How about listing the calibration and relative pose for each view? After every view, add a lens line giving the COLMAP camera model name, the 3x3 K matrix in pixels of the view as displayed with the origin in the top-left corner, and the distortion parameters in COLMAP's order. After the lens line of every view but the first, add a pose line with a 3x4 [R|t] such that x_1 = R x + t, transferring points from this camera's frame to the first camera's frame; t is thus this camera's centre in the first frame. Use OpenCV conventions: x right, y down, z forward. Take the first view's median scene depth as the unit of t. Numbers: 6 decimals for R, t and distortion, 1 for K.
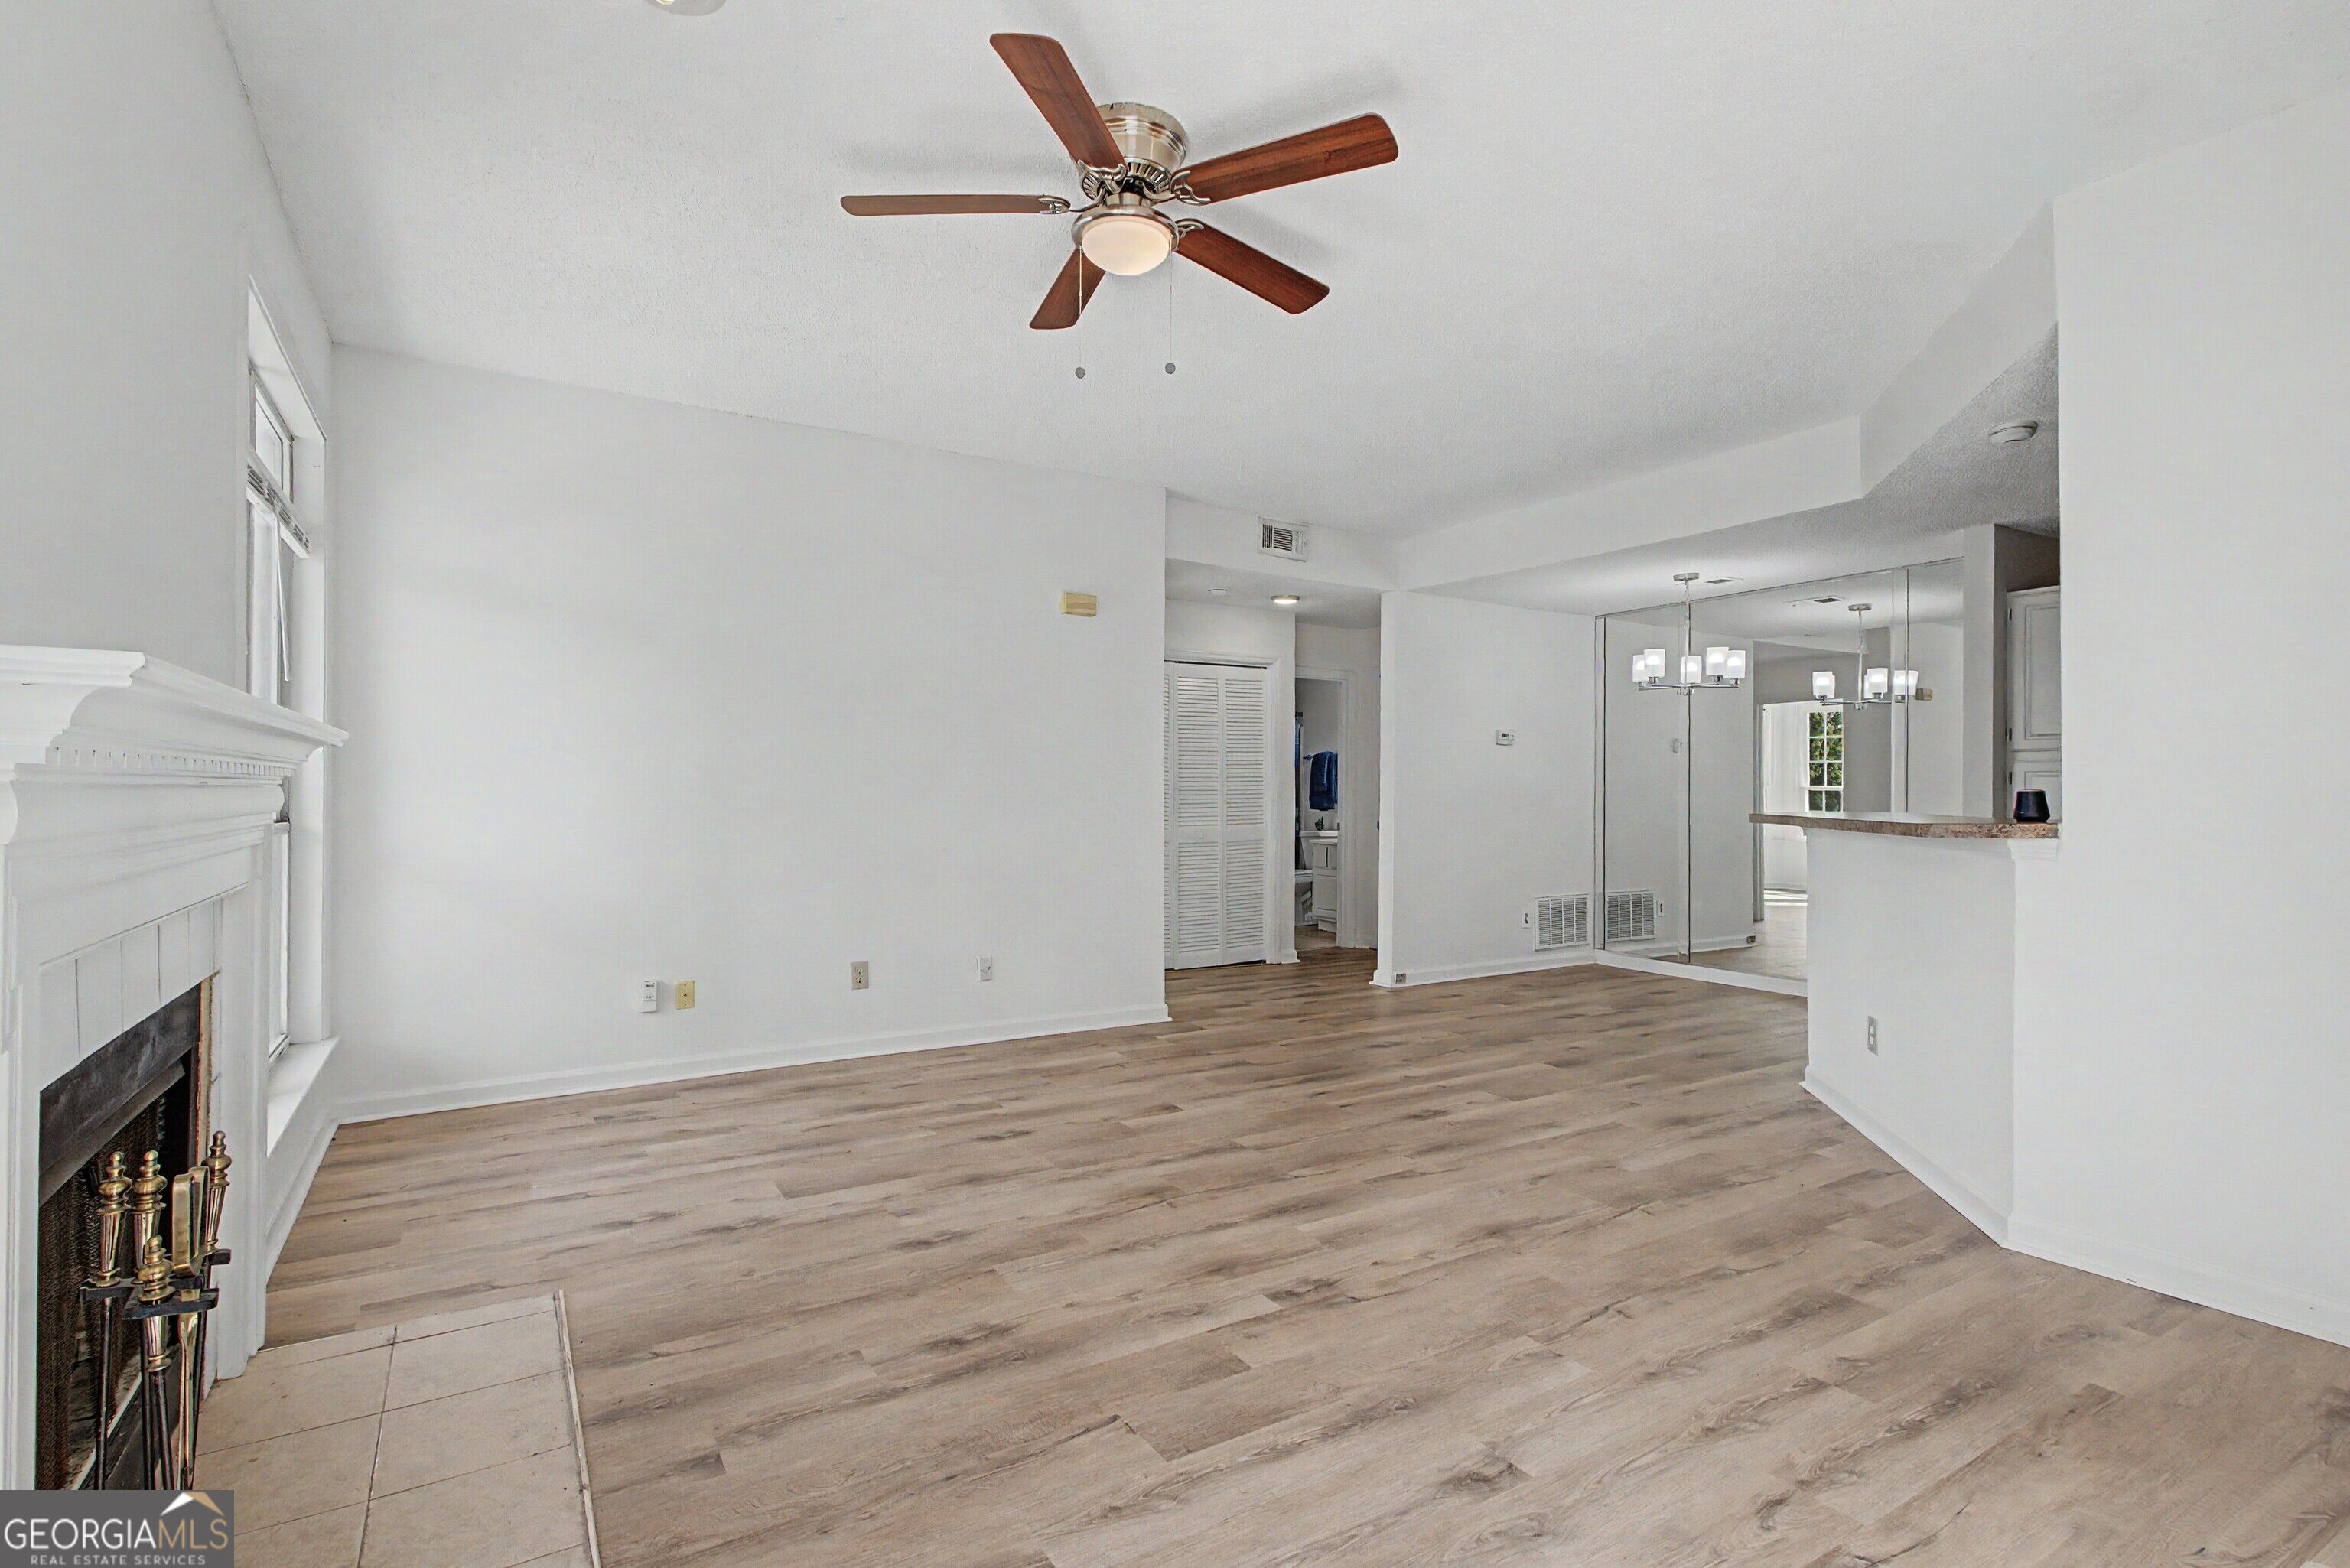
lens RADIAL K [[1106.5, 0, 1154.4], [0, 1106.5, 782.1], [0, 0, 1]] dist [0.006679, 0.000076]
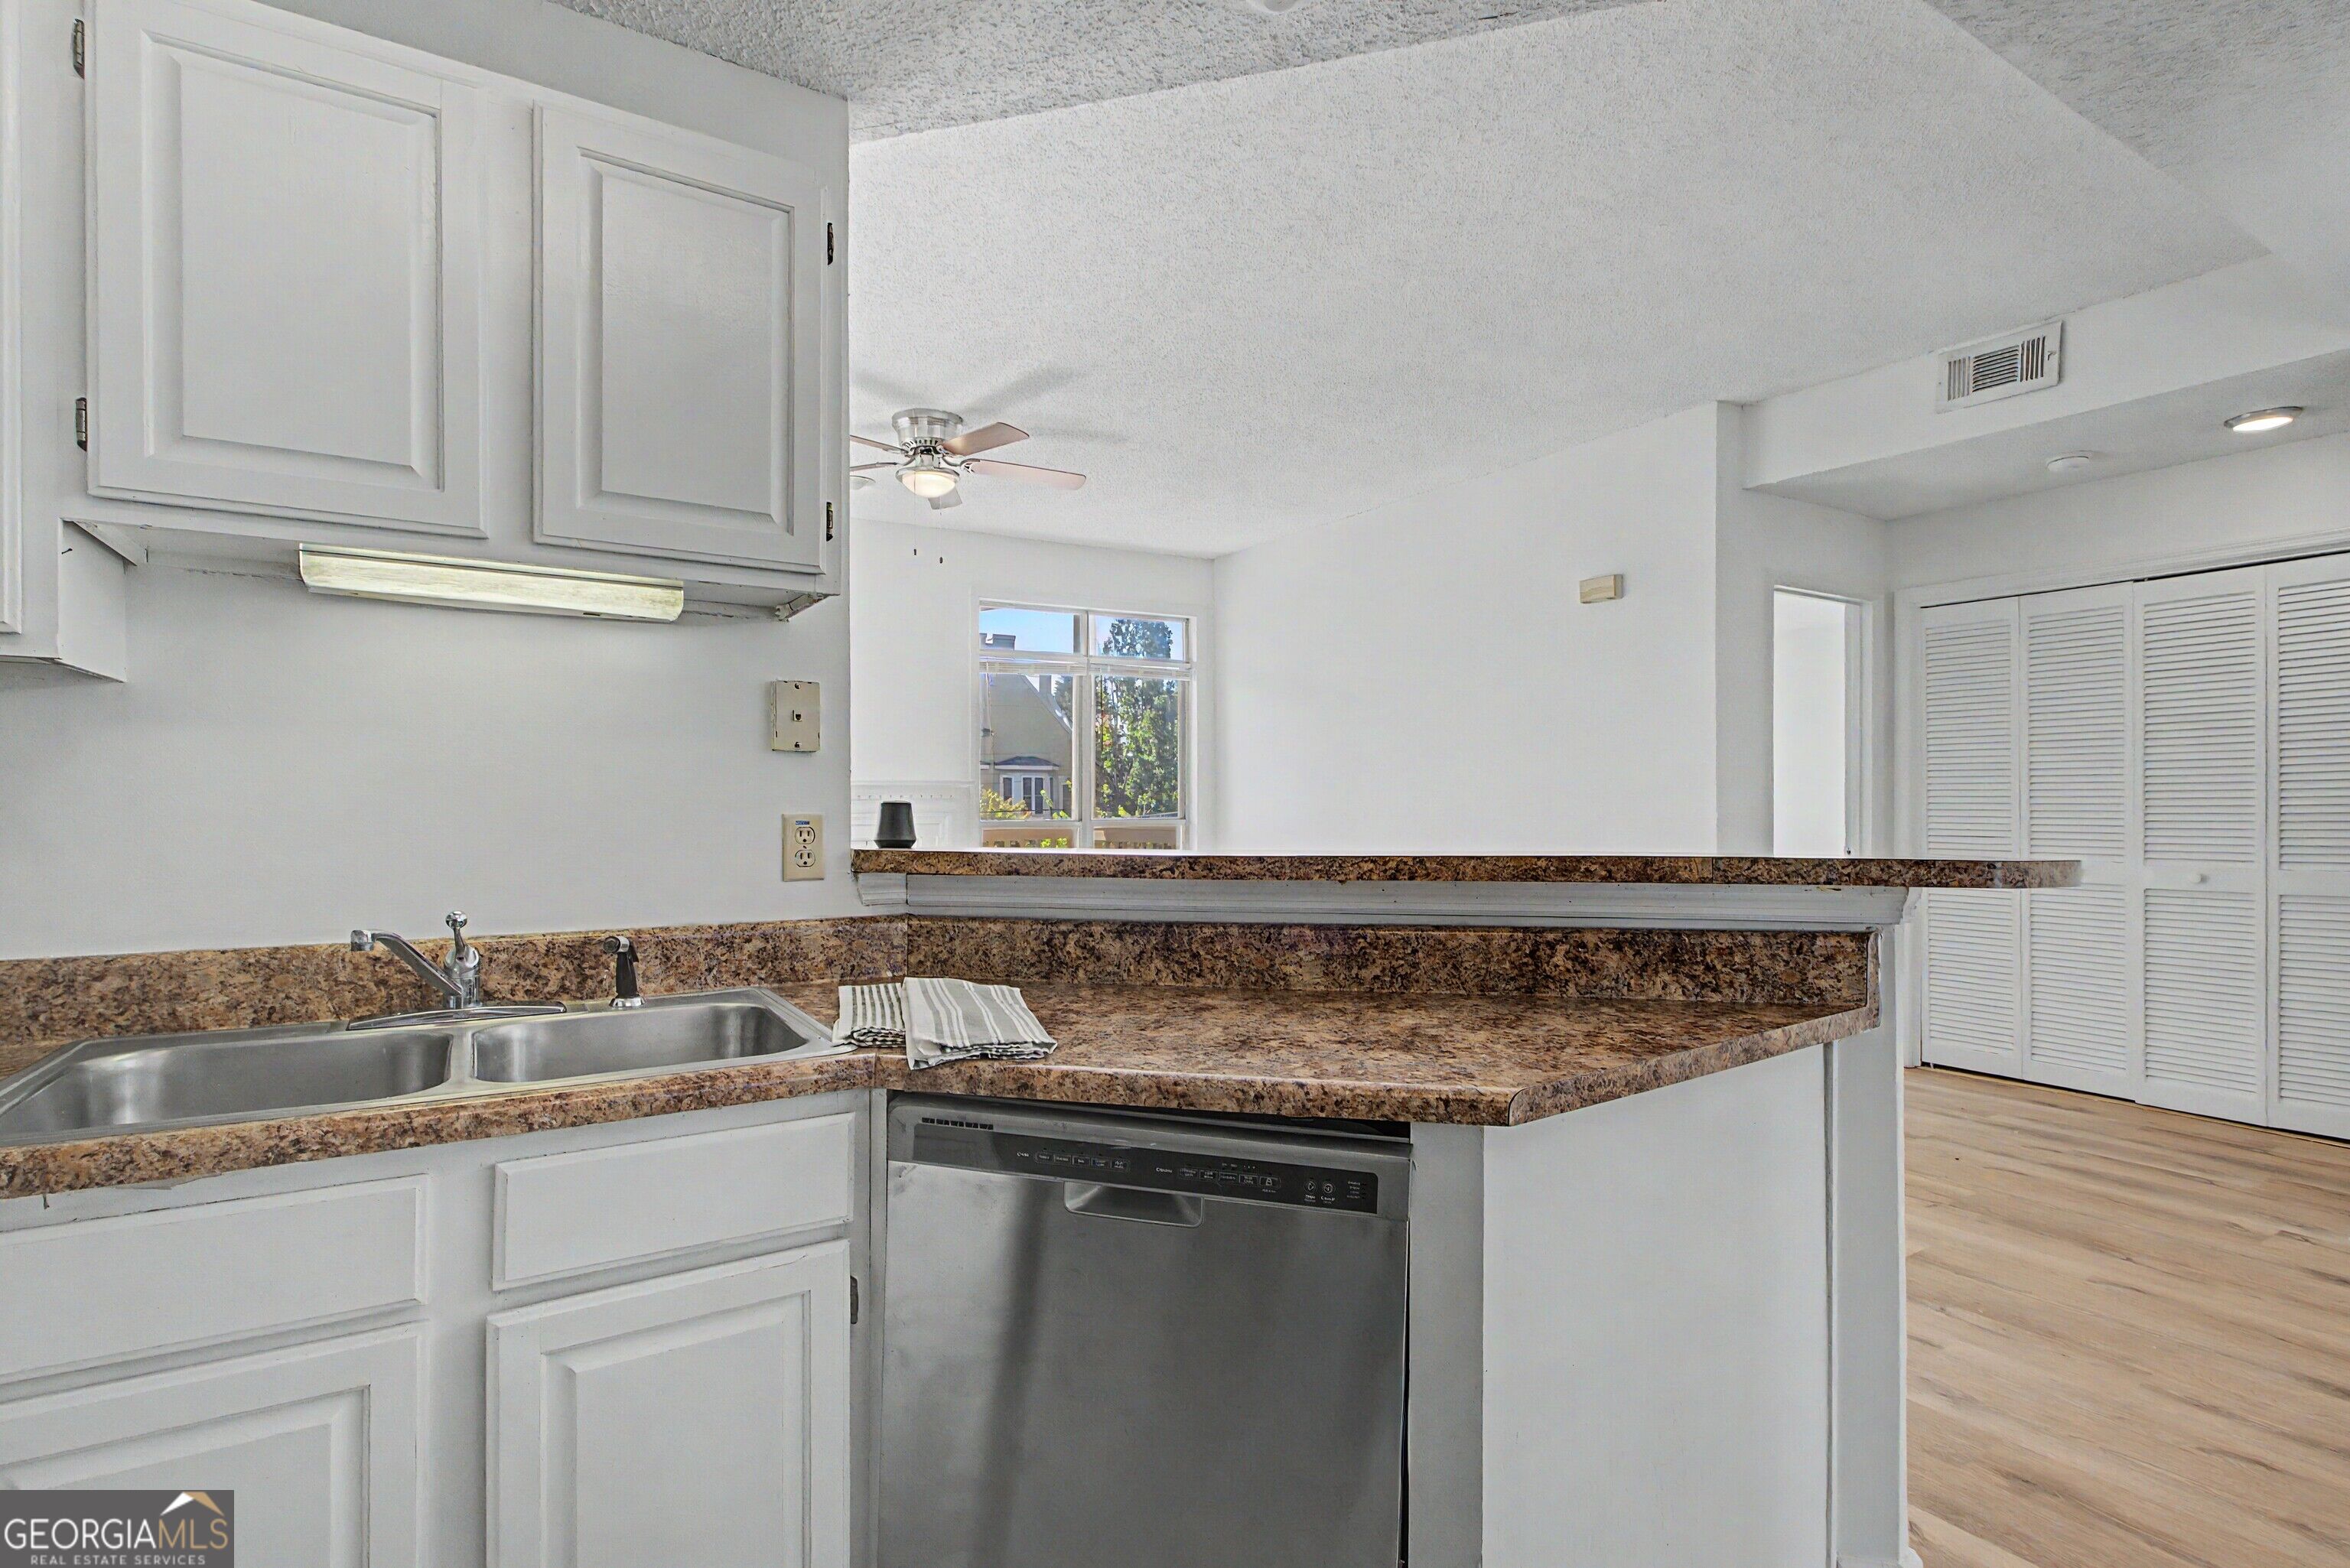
lens RADIAL K [[1123.5, 0, 1141.2], [0, 1123.5, 802.2], [0, 0, 1]] dist [-0.002595, -0.001781]
pose [[-0.003146, -0.001551, -0.999994, 1.233126], [0.011415, 0.999934, -0.001587, 0.008857], [0.999930, -0.011420, -0.003128, 0.961229]]
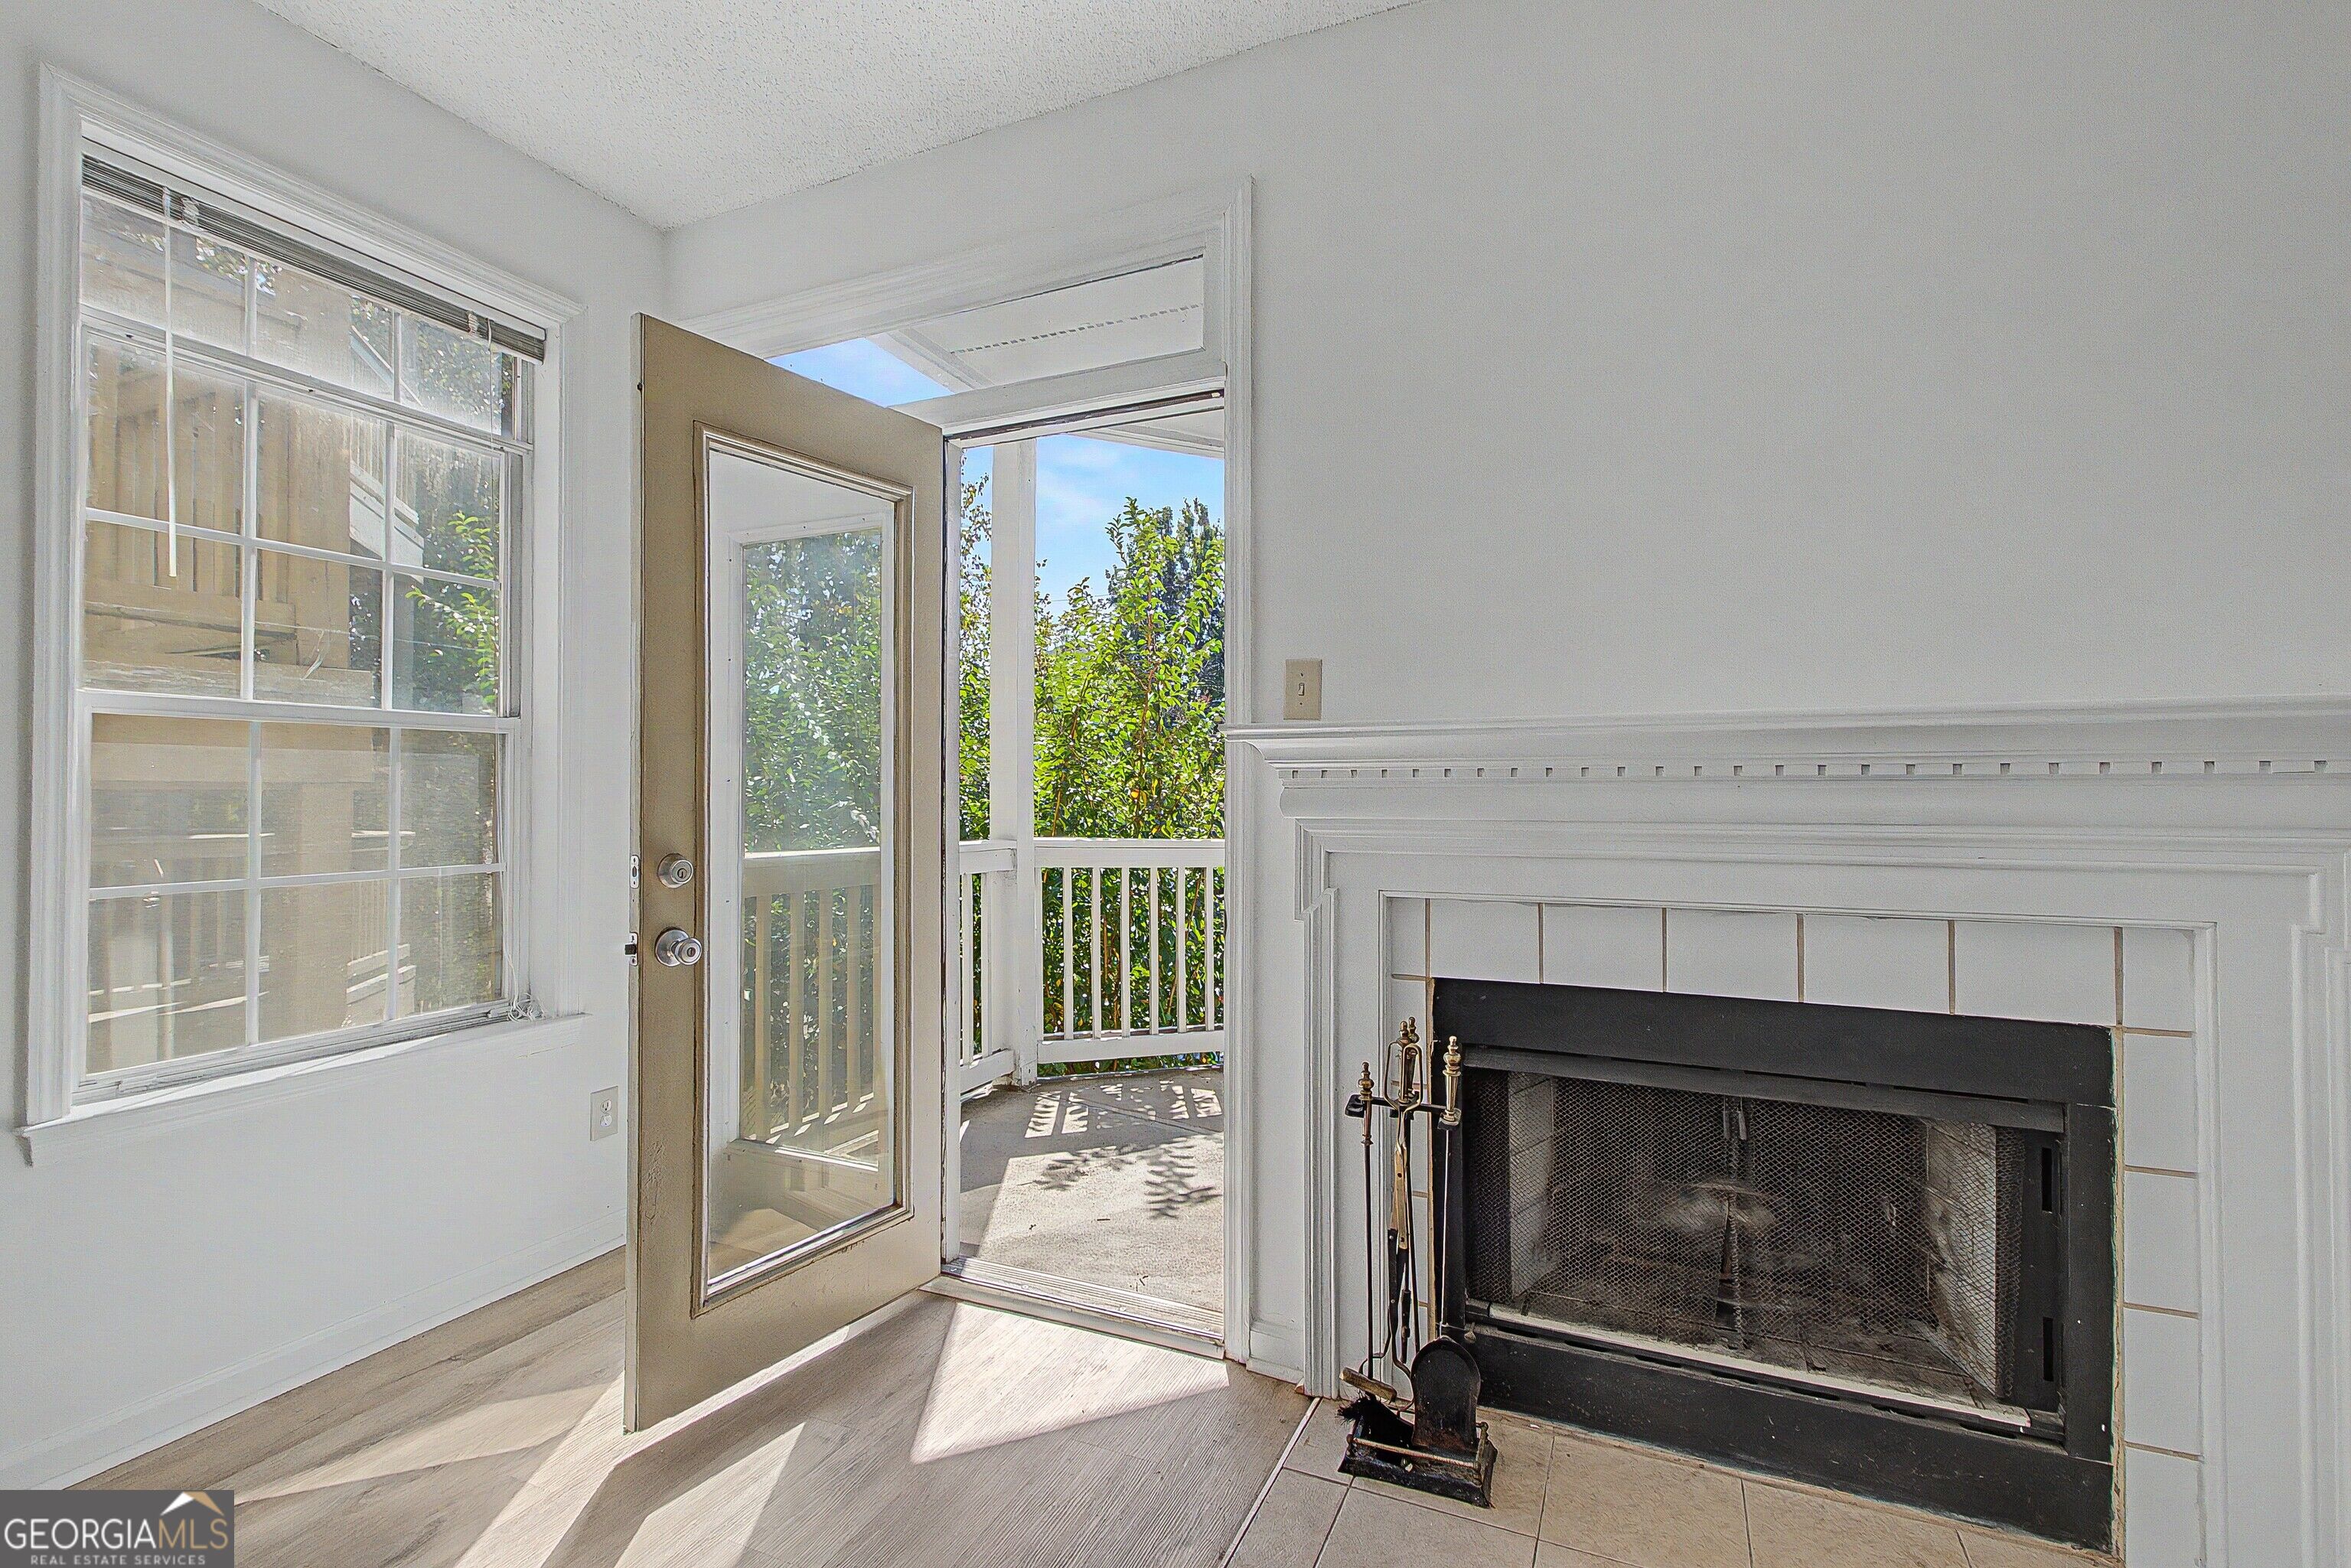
lens RADIAL K [[1099.4, 0, 1149.9], [0, 1099.4, 778.4], [0, 0, 1]] dist [0.007340, -0.000106]
pose [[-0.831278, -0.011914, -0.555729, 0.097051], [0.000173, 0.999765, -0.021692, 0.007313], [0.555857, -0.018128, -0.831080, 0.750259]]
